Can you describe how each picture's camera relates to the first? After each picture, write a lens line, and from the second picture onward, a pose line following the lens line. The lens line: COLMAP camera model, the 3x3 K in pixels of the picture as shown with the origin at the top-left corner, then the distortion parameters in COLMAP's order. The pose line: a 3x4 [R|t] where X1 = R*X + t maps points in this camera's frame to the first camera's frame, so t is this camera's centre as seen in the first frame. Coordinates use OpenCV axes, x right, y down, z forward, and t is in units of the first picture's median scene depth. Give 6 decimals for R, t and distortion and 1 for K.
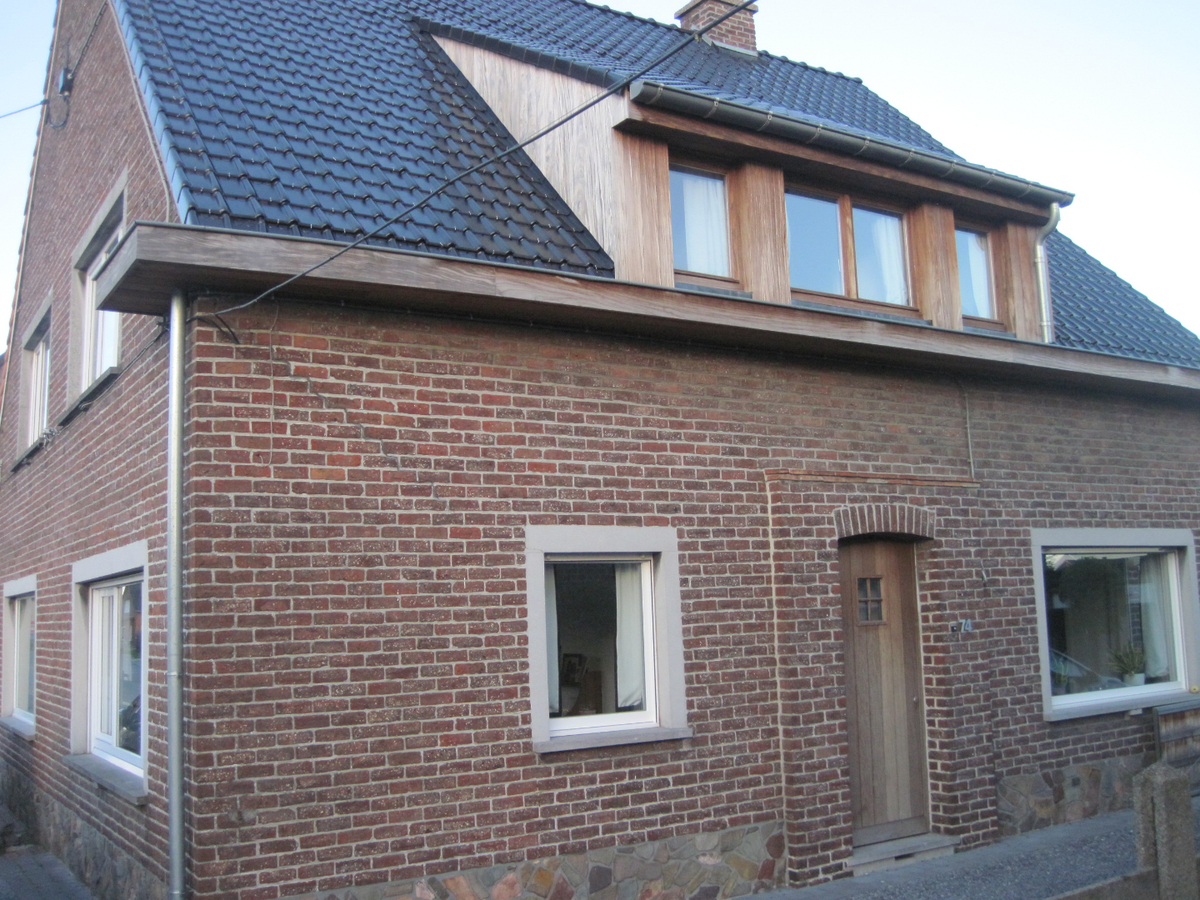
lens RADIAL K [[1230.5, 0, 599.4], [0, 1230.5, 442.8], [0, 0, 1]] dist [-0.137391, 0.000000]
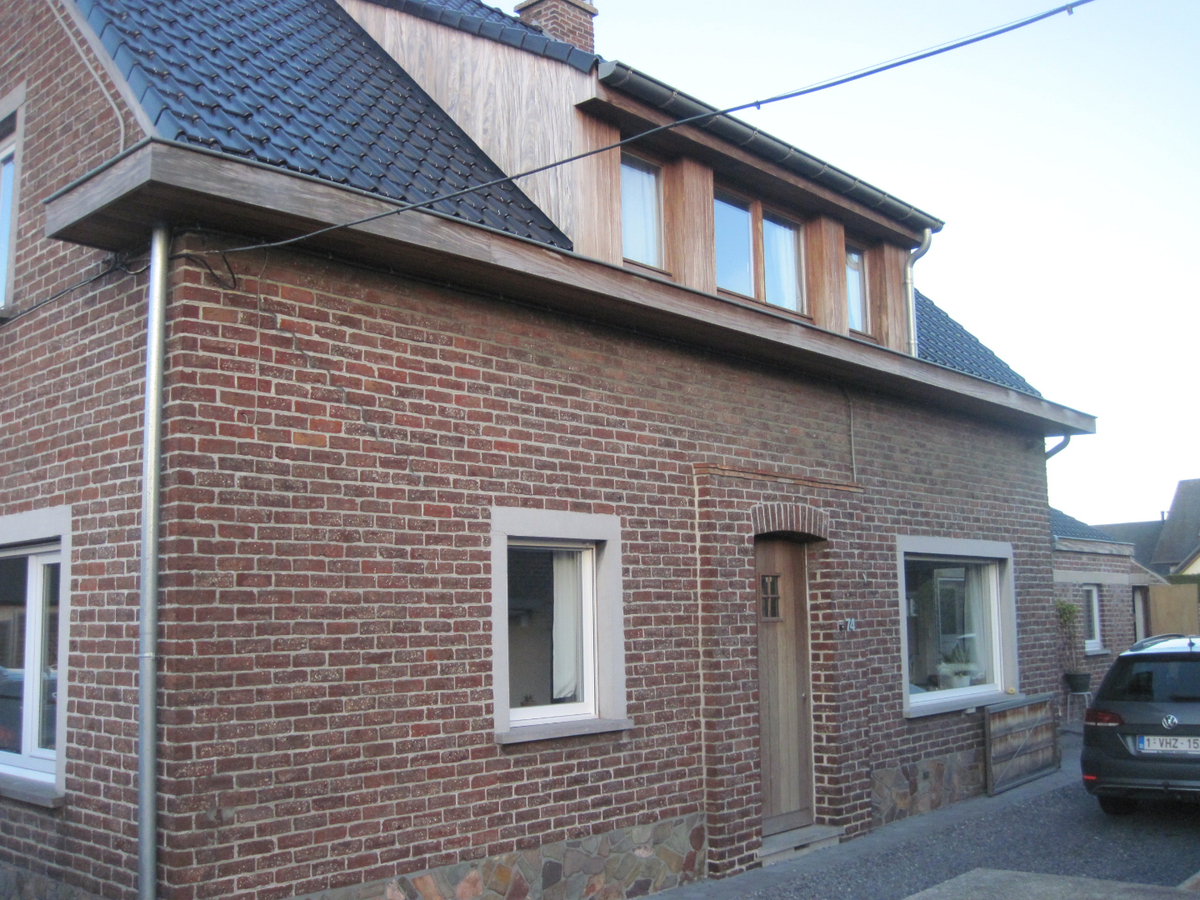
lens RADIAL K [[1230.5, 0, 600.3], [0, 1230.5, 458.4], [0, 0, 1]] dist [-0.137391, 0.000000]
pose [[0.964555, 0.050497, 0.259007, -0.225282], [-0.051252, 0.998678, -0.003841, 0.028983], [-0.258858, -0.009570, 0.965868, 0.054775]]
